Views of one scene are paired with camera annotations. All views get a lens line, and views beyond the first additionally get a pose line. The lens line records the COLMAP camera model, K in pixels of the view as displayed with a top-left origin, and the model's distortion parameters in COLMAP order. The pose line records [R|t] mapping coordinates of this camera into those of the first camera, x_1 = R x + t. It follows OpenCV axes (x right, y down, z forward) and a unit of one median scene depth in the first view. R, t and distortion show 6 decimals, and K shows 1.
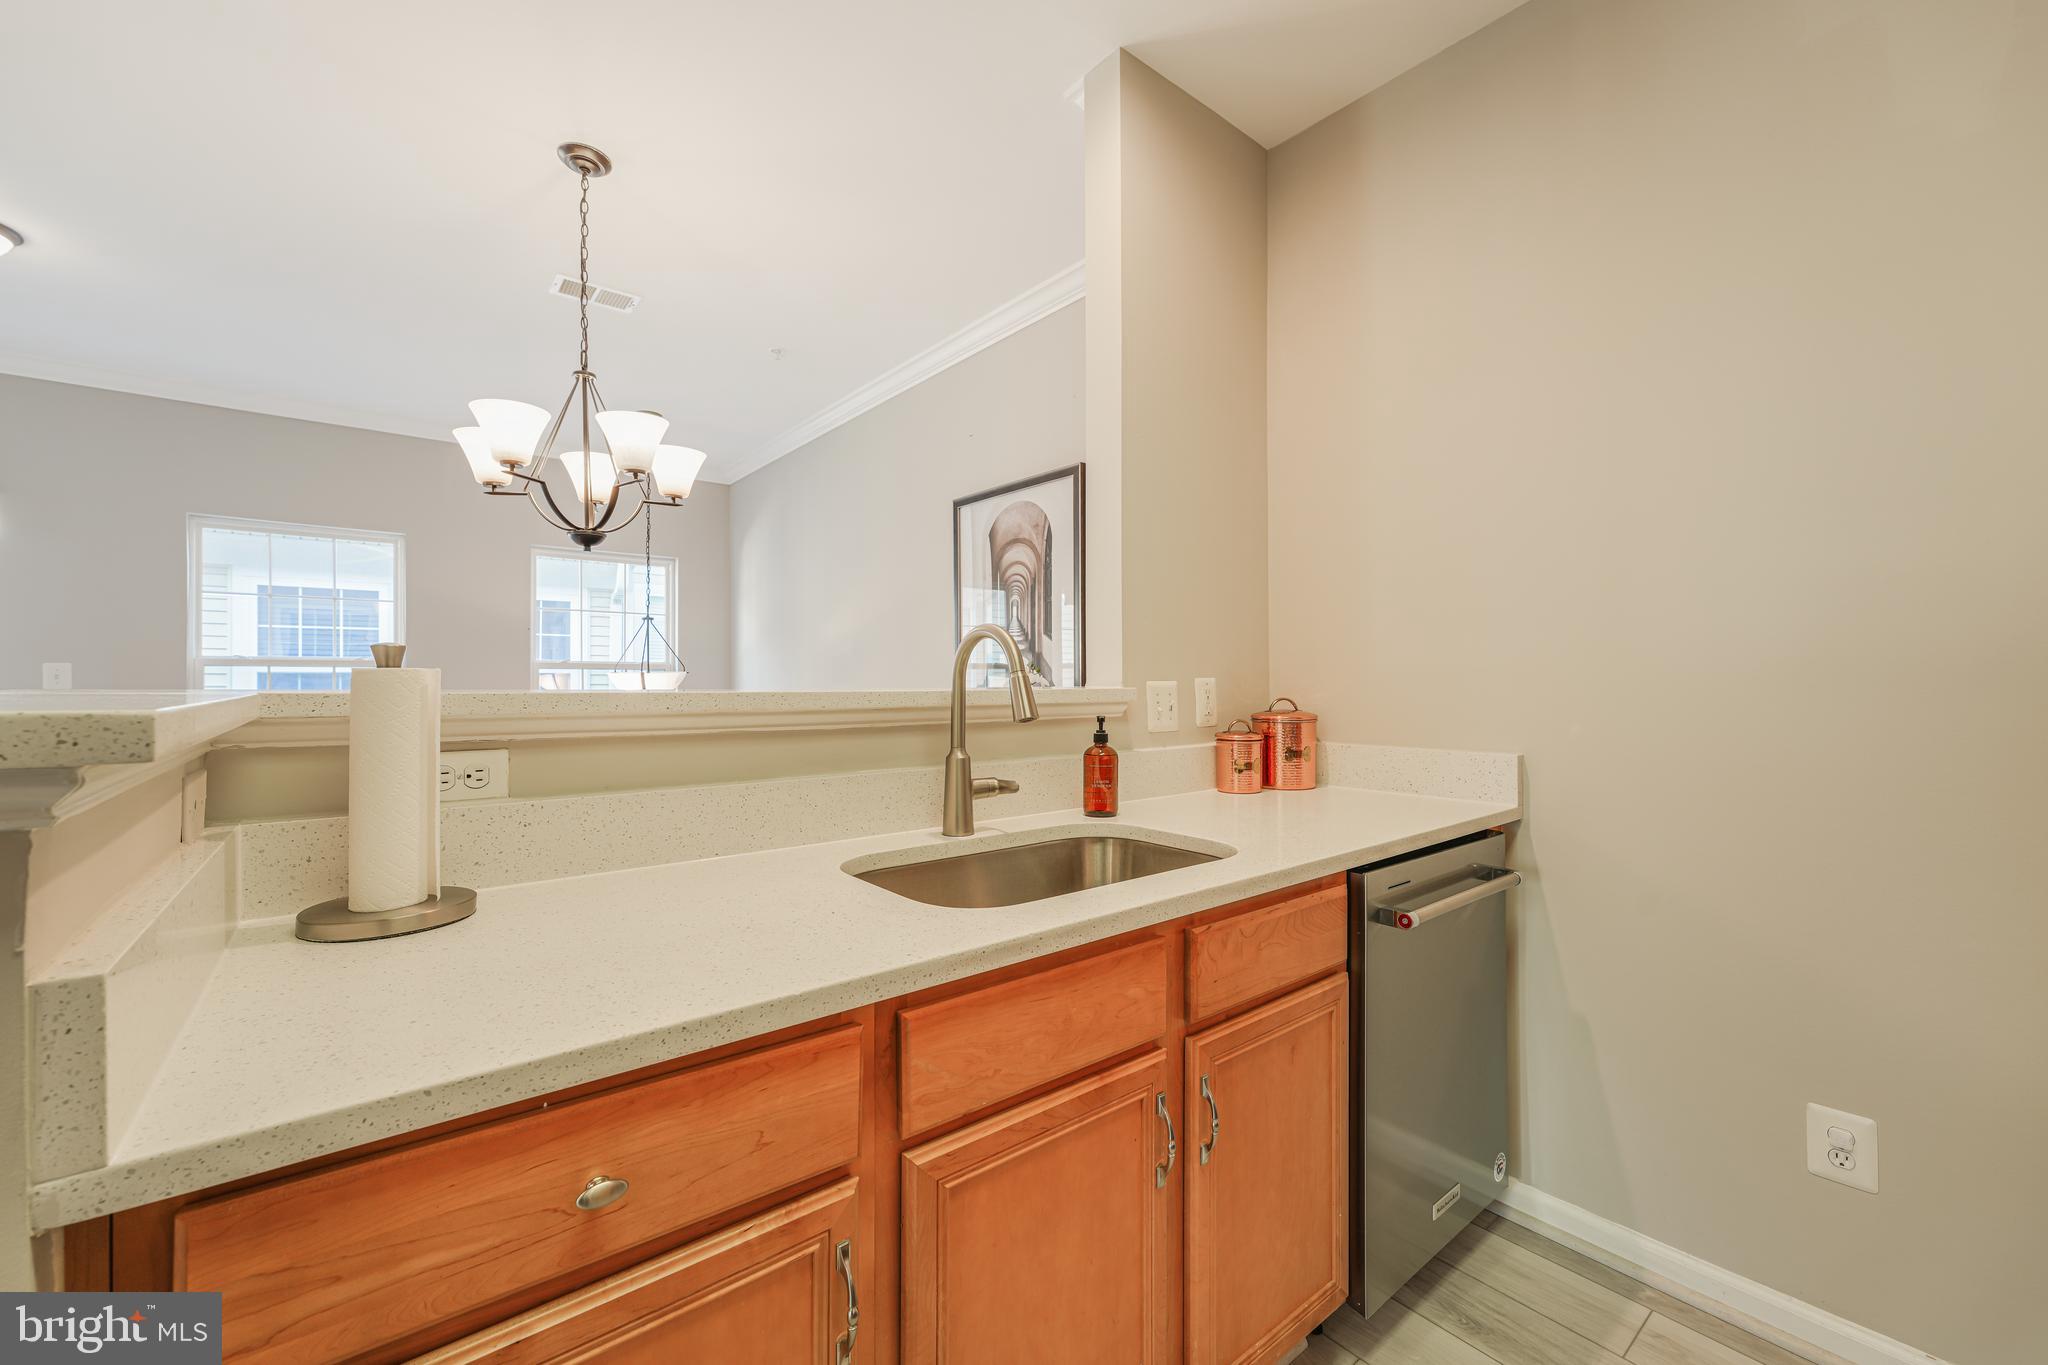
lens RADIAL K [[830.1, 0, 1022.3], [0, 830.1, 679.0], [0, 0, 1]] dist [0.000800, -0.000075]
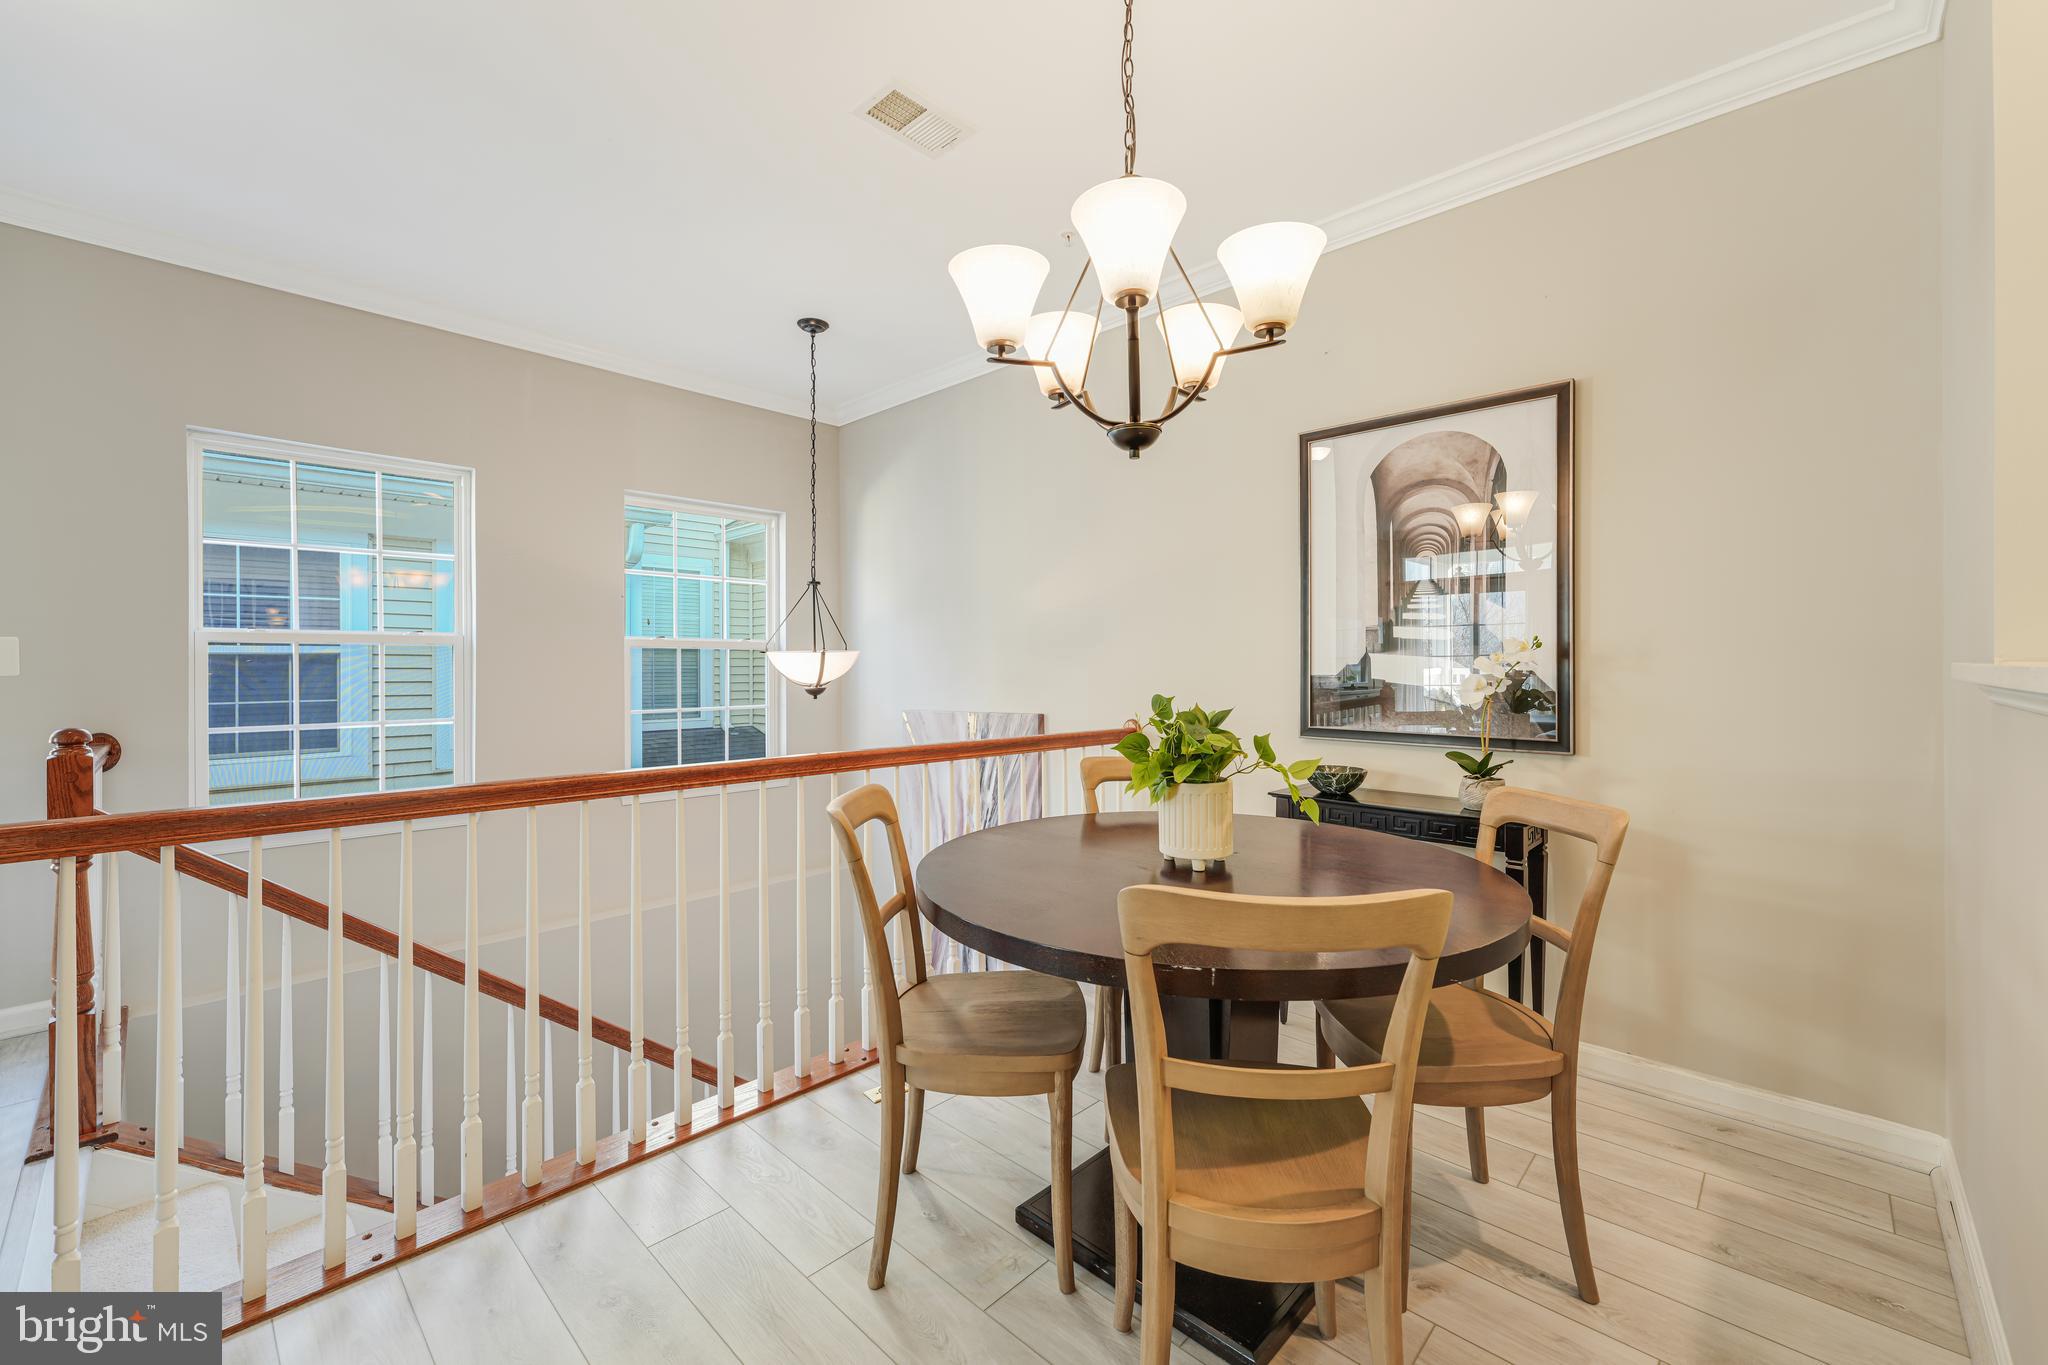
lens RADIAL K [[829.3, 0, 1016.3], [0, 829.3, 663.2], [0, 0, 1]] dist [-0.015599, -0.000083]
pose [[0.992939, -0.003781, 0.118563, -0.708094], [0.003224, 0.999983, 0.004886, 0.000744], [-0.118580, -0.004470, 0.992934, 0.384738]]
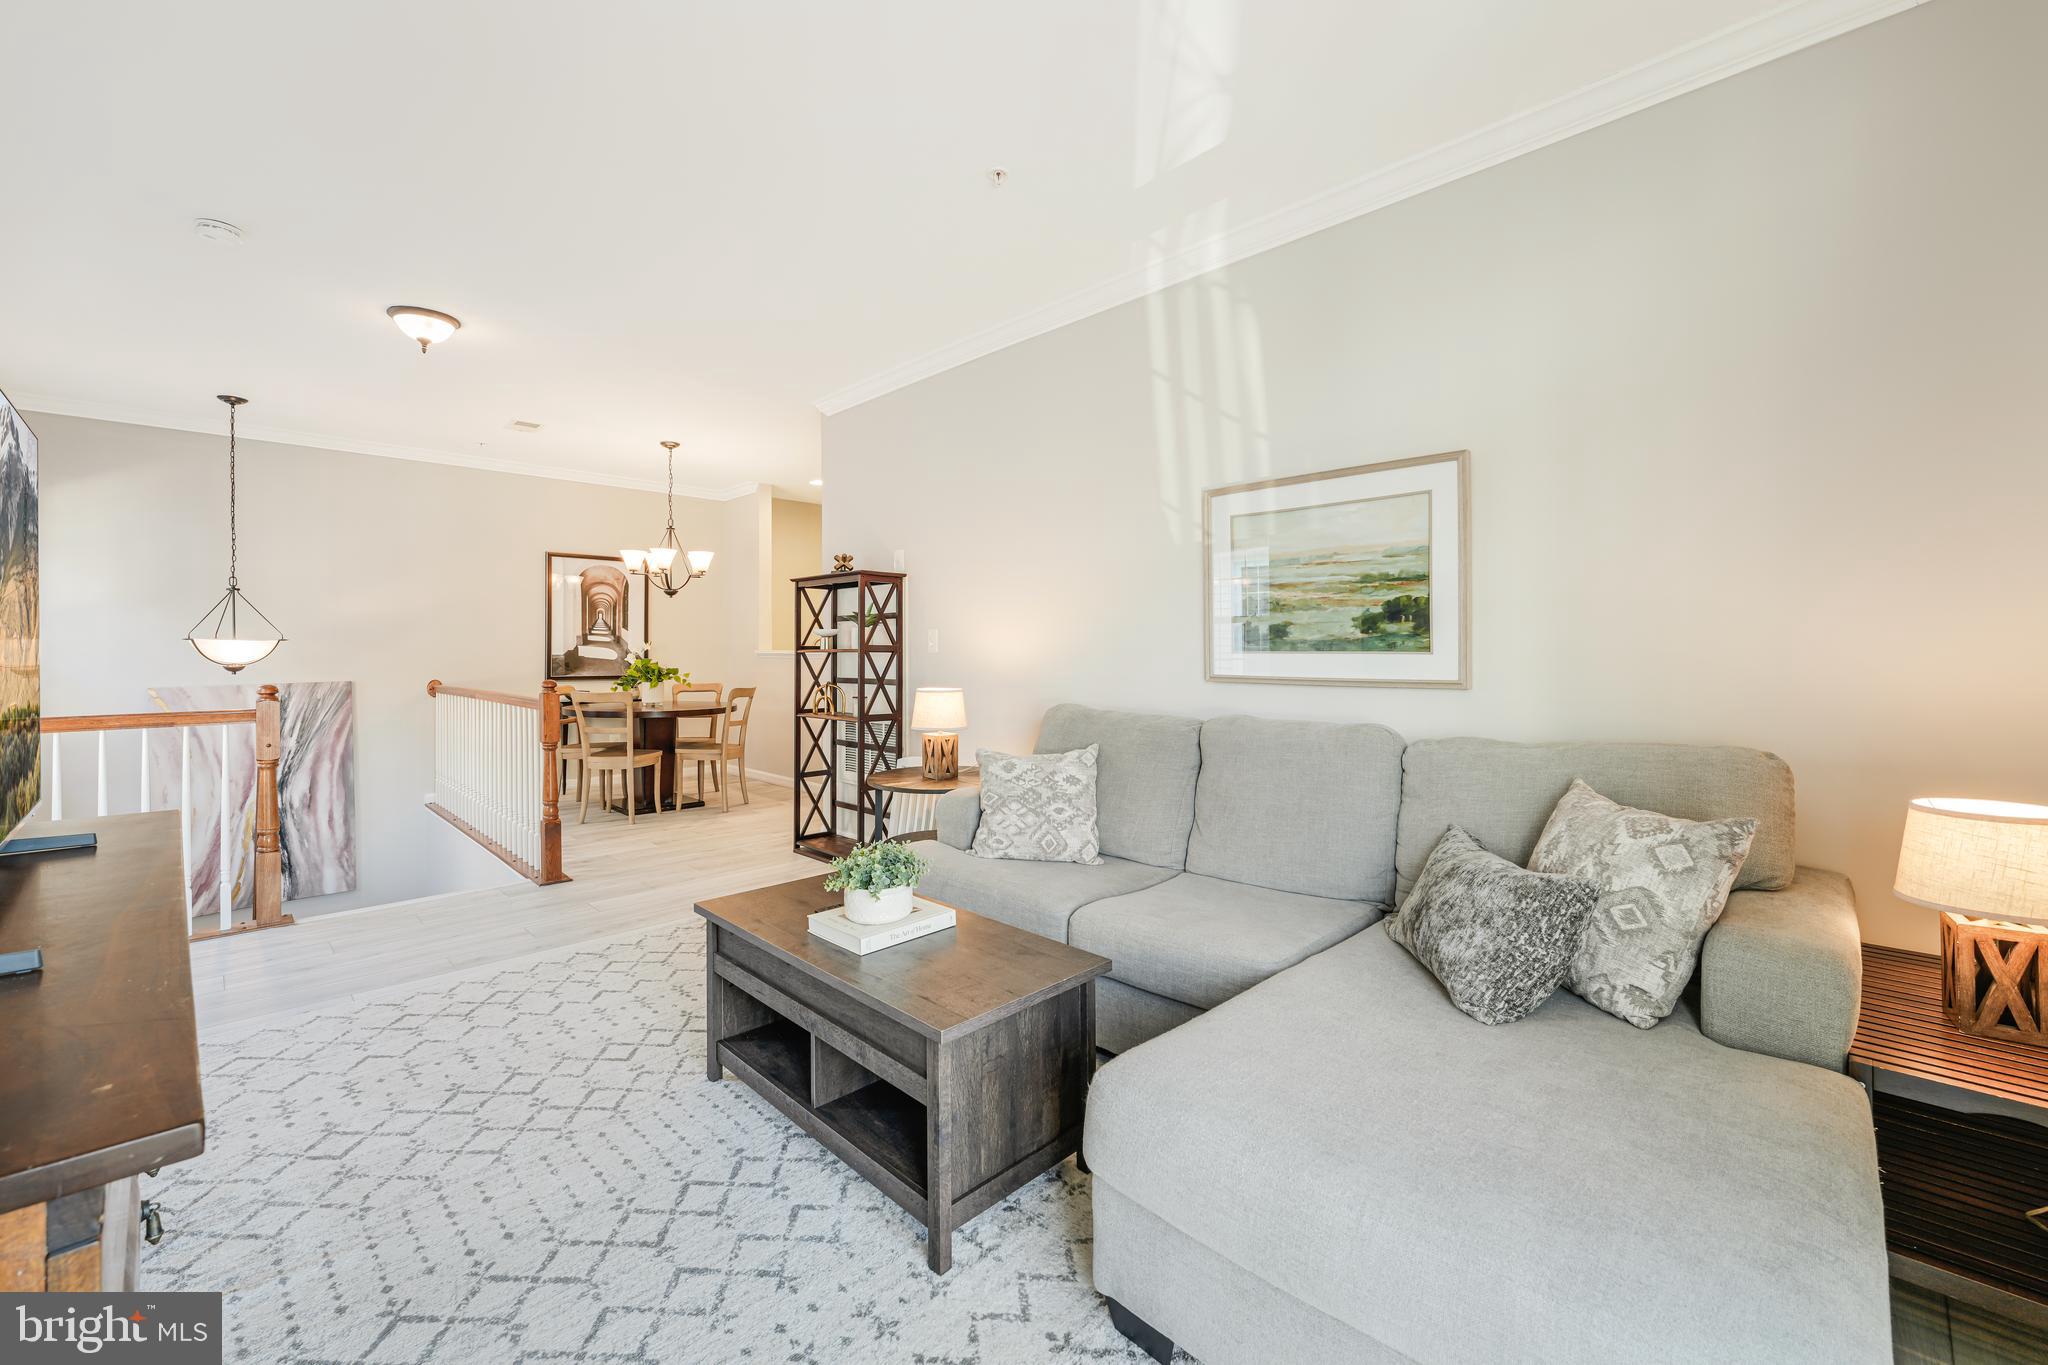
lens RADIAL K [[838.7, 0, 1036.9], [0, 838.7, 656.5], [0, 0, 1]] dist [-0.000409, -0.000042]
pose [[-0.096311, -0.007789, 0.995321, -3.285204], [-0.004770, 0.999962, 0.007364, 0.002620], [-0.995340, -0.004038, -0.096345, 0.128253]]
